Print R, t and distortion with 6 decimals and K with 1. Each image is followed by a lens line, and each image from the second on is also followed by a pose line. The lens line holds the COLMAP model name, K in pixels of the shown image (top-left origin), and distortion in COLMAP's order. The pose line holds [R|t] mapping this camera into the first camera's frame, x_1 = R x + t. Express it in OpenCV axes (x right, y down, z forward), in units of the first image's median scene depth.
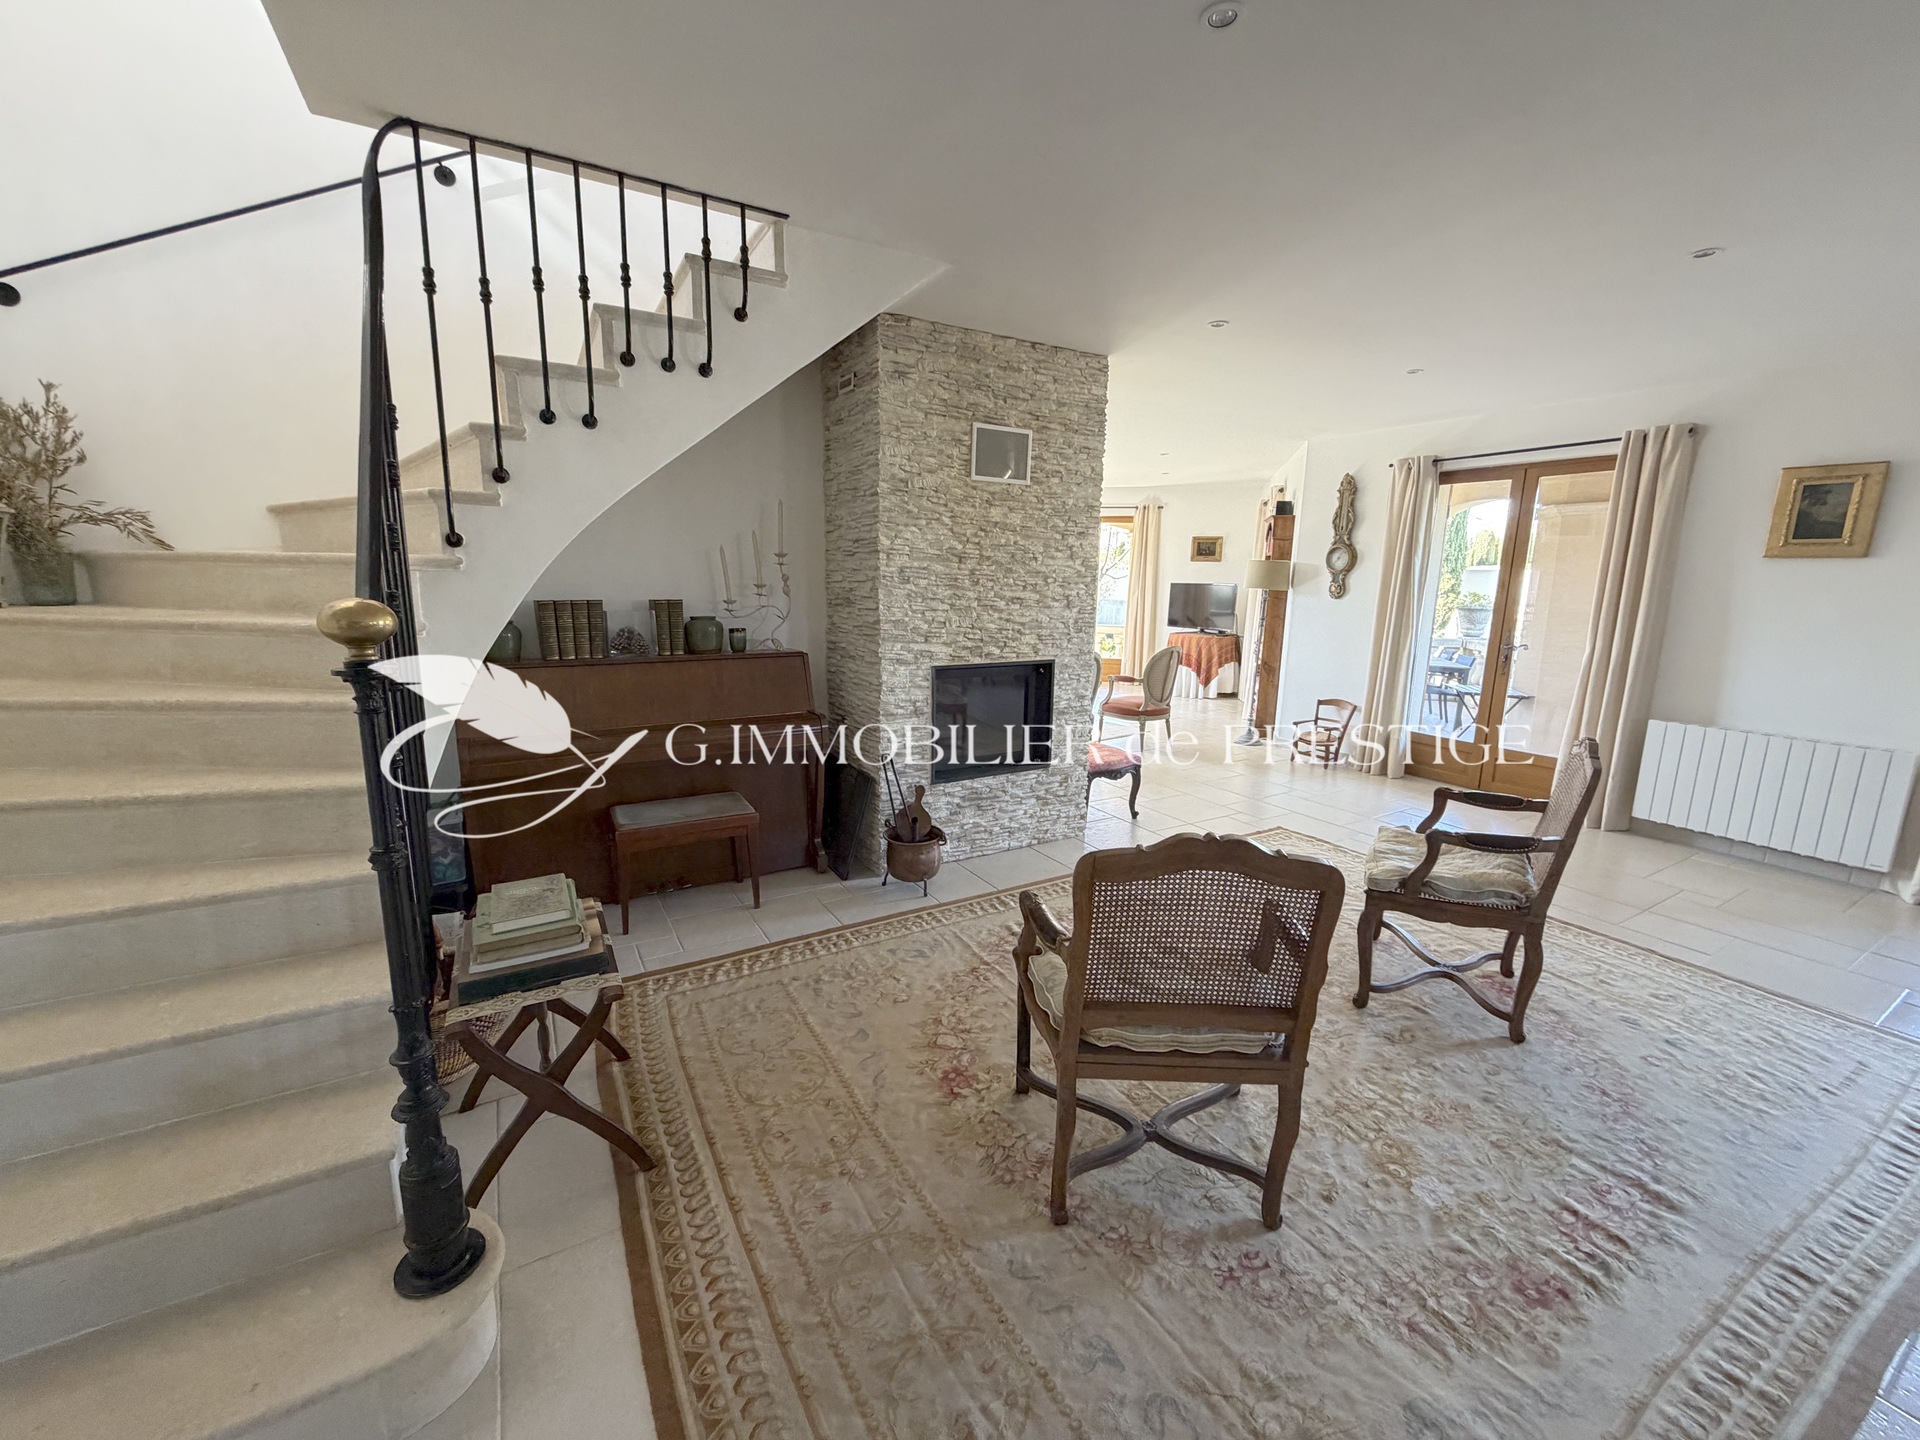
lens RADIAL K [[767.0, 0, 965.5], [0, 767.0, 719.1], [0, 0, 1]] dist [0.008977, 0.000337]
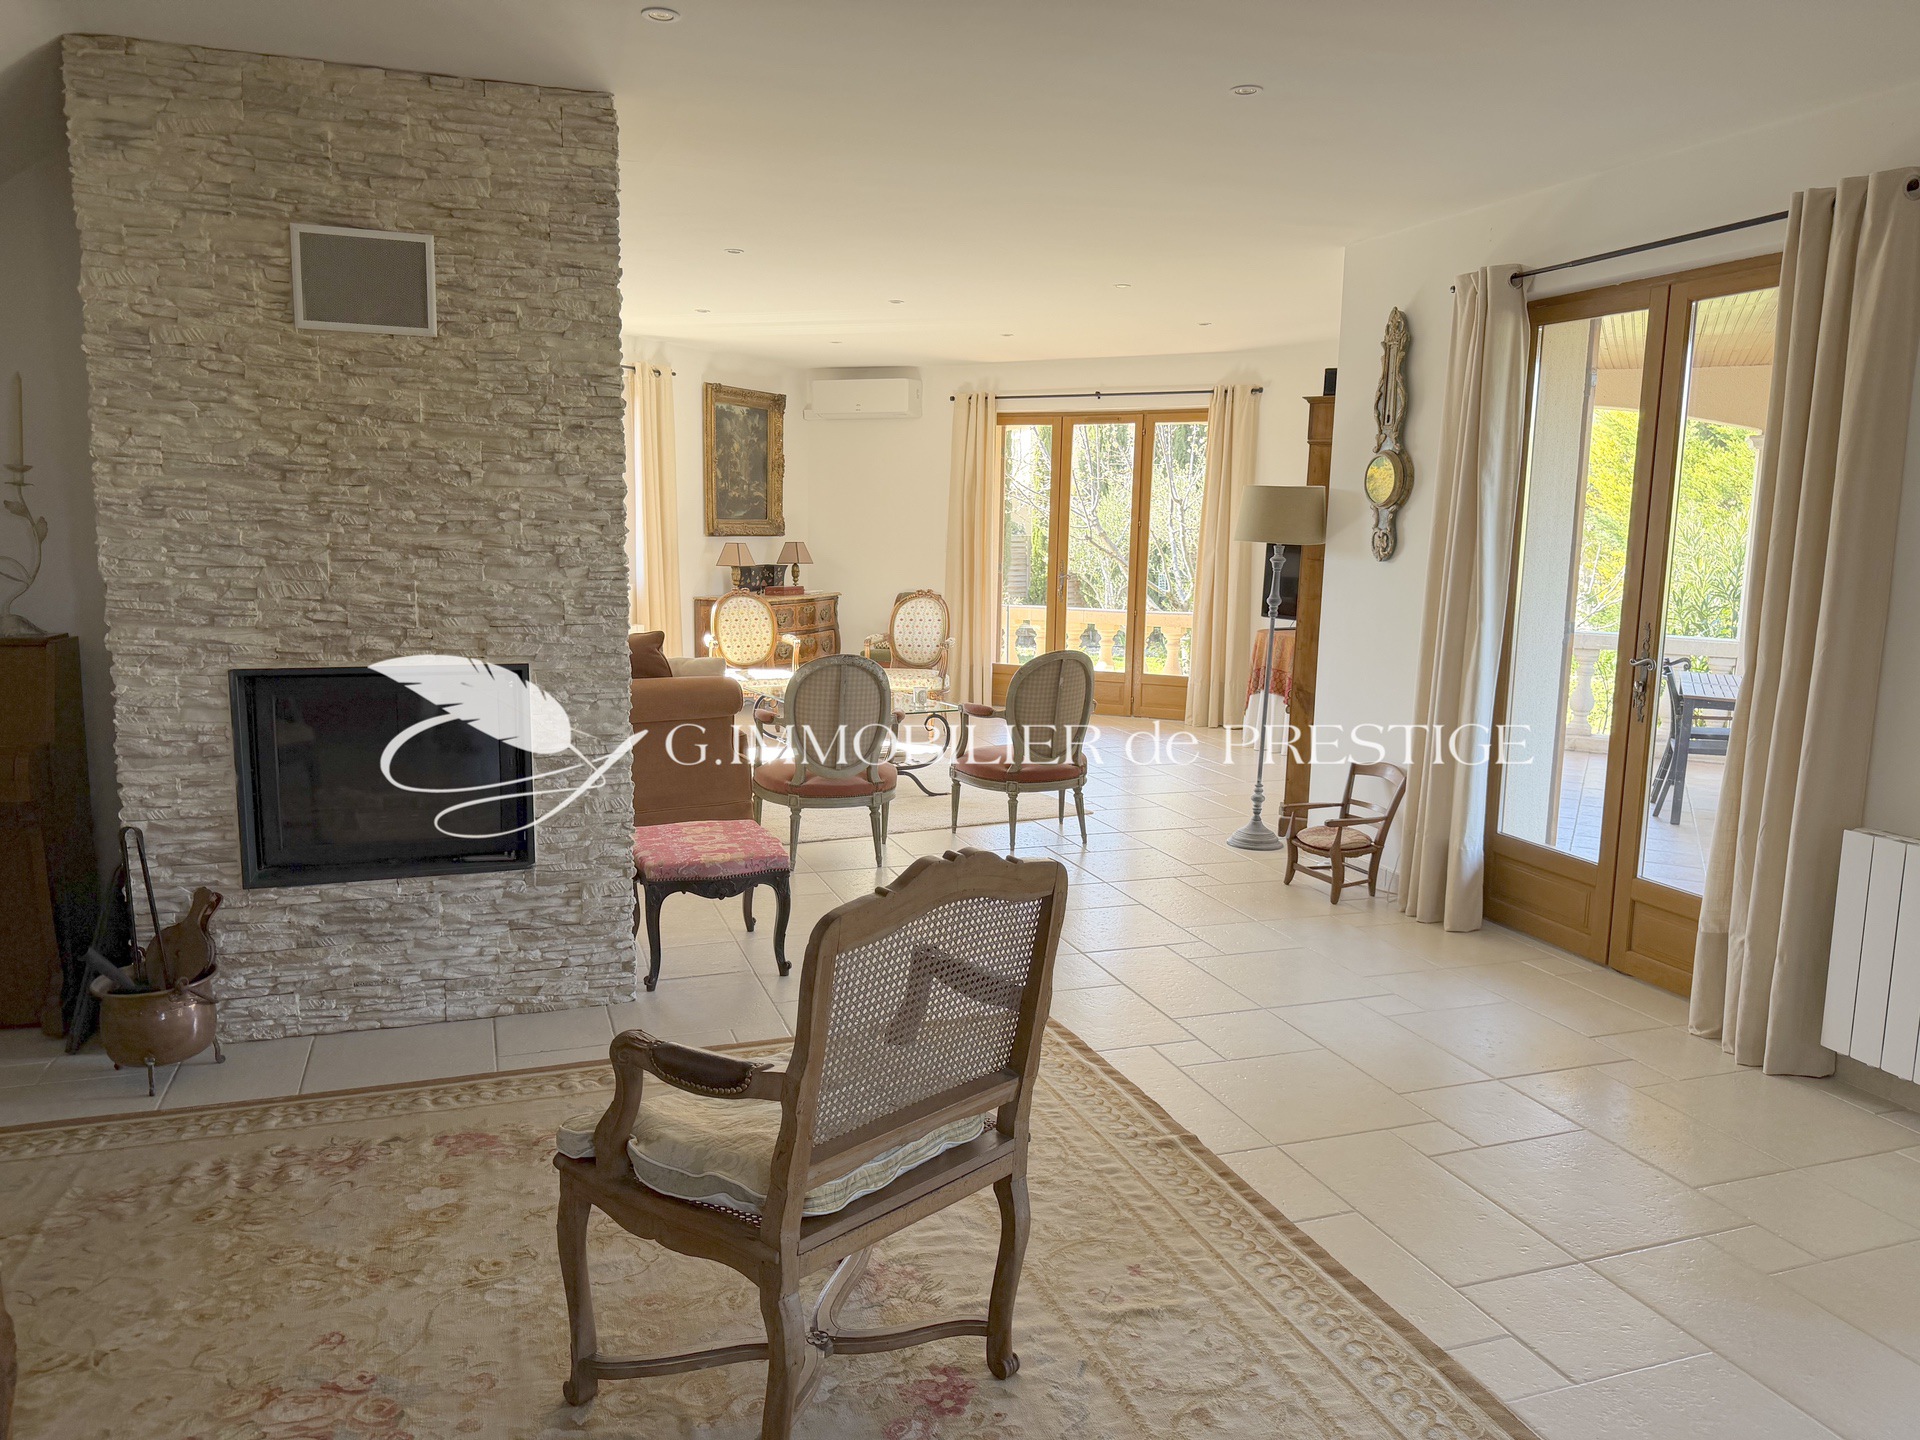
lens RADIAL K [[1362.5, 0, 964.7], [0, 1362.5, 724.9], [0, 0, 1]] dist [0.046889, -0.049388]
pose [[0.980438, 0.030777, -0.194409, 0.636274], [-0.038573, 0.998591, -0.036440, -0.013876], [0.193014, 0.043226, 0.980243, 0.143025]]
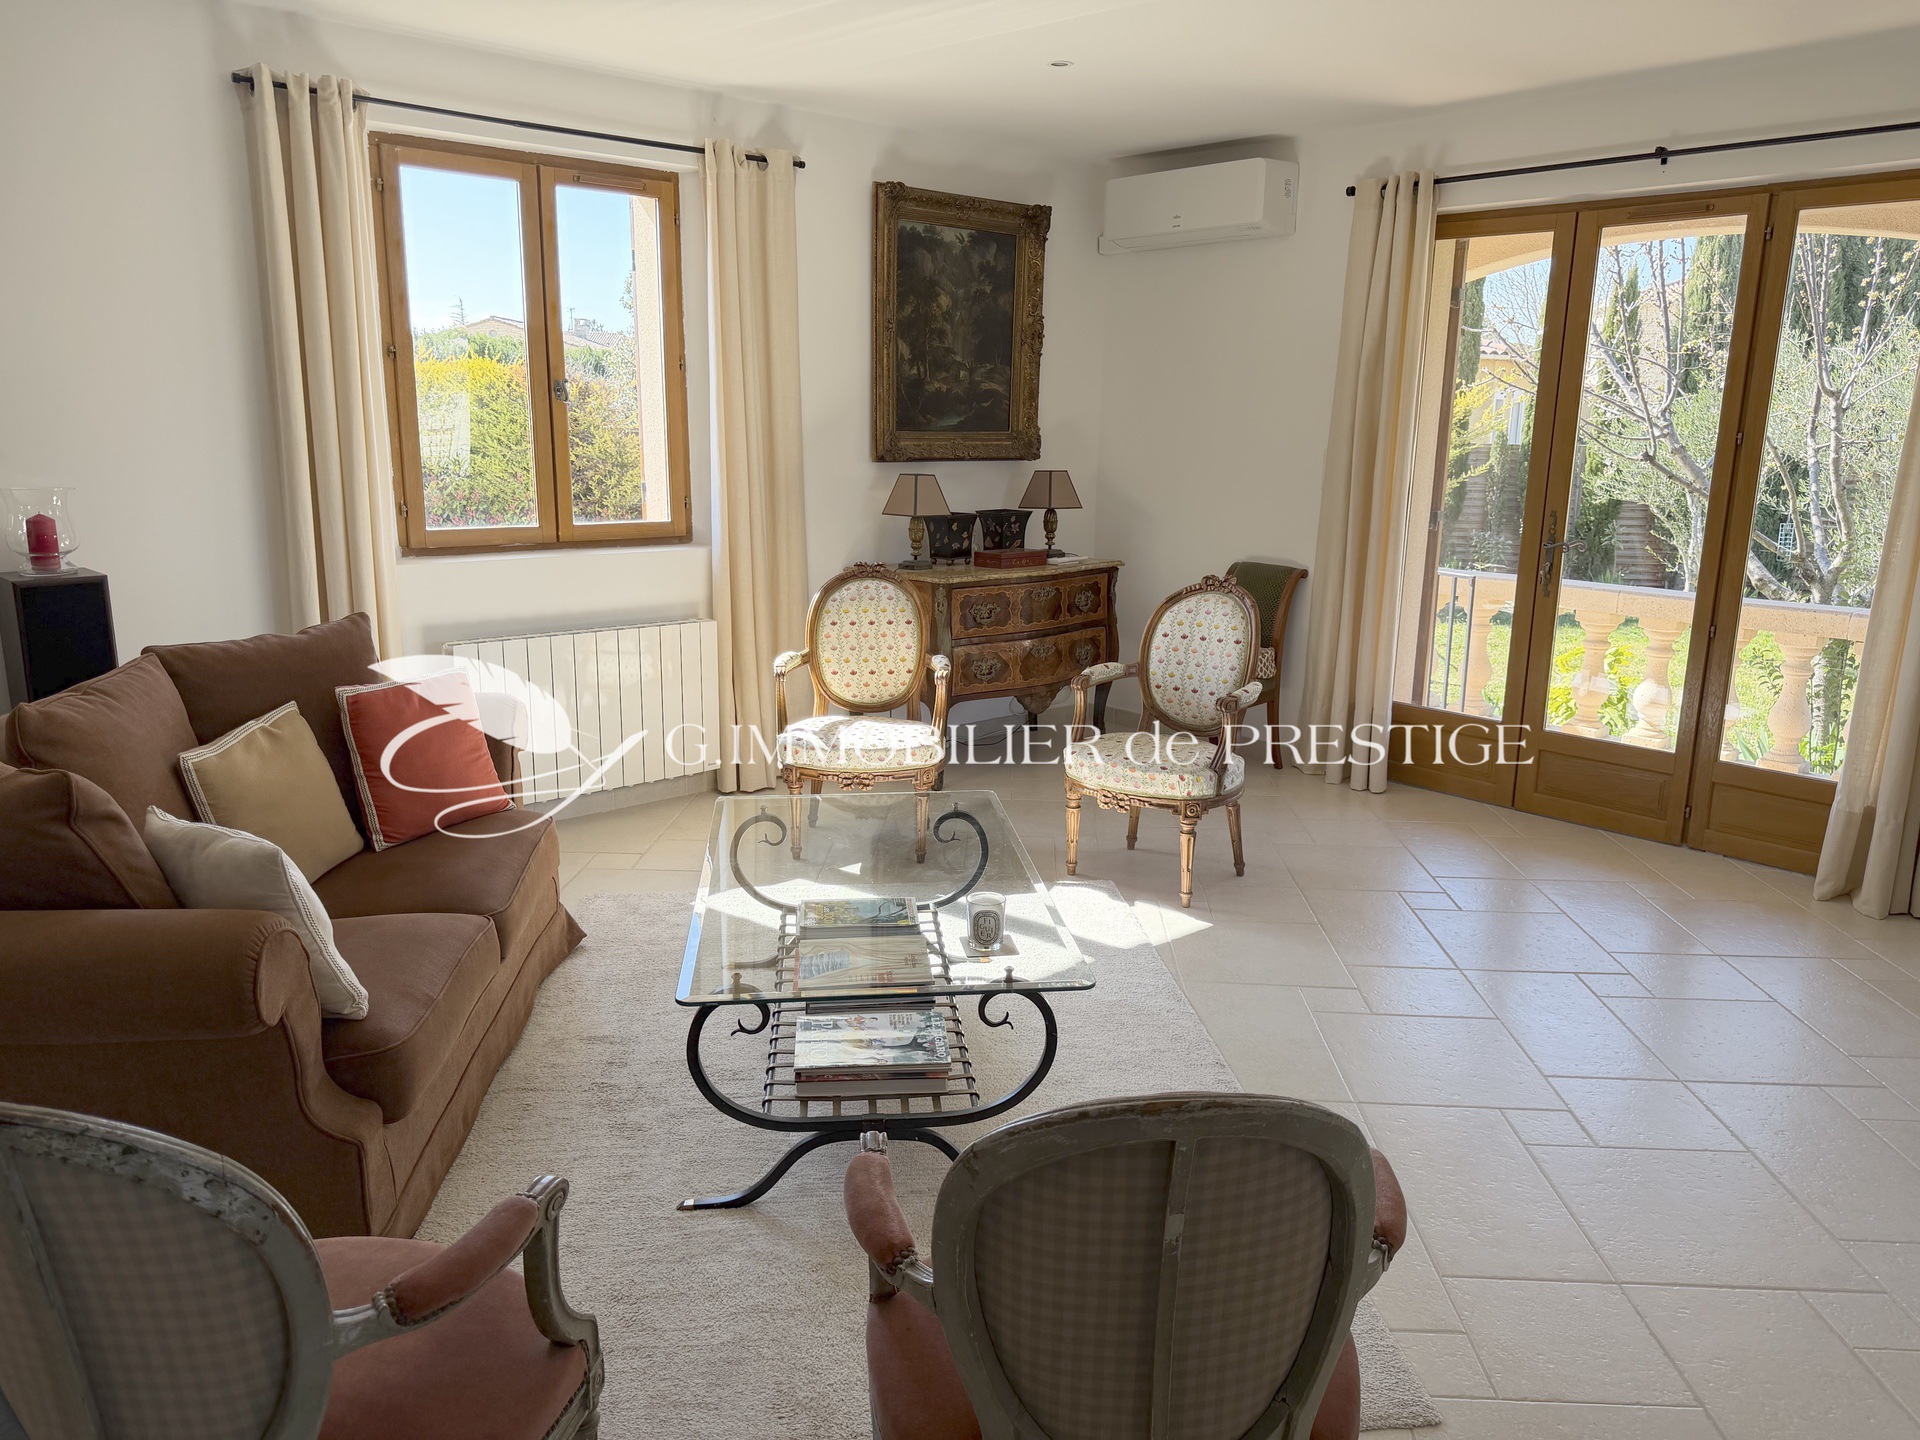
lens RADIAL K [[1362.5, 0, 962.9], [0, 1362.5, 725.9], [0, 0, 1]] dist [0.046889, -0.049388]
pose [[0.831528, 0.117962, -0.542814, 0.562955], [-0.103499, 0.992981, 0.057243, -0.255695], [0.545756, 0.008582, 0.837900, 1.382449]]
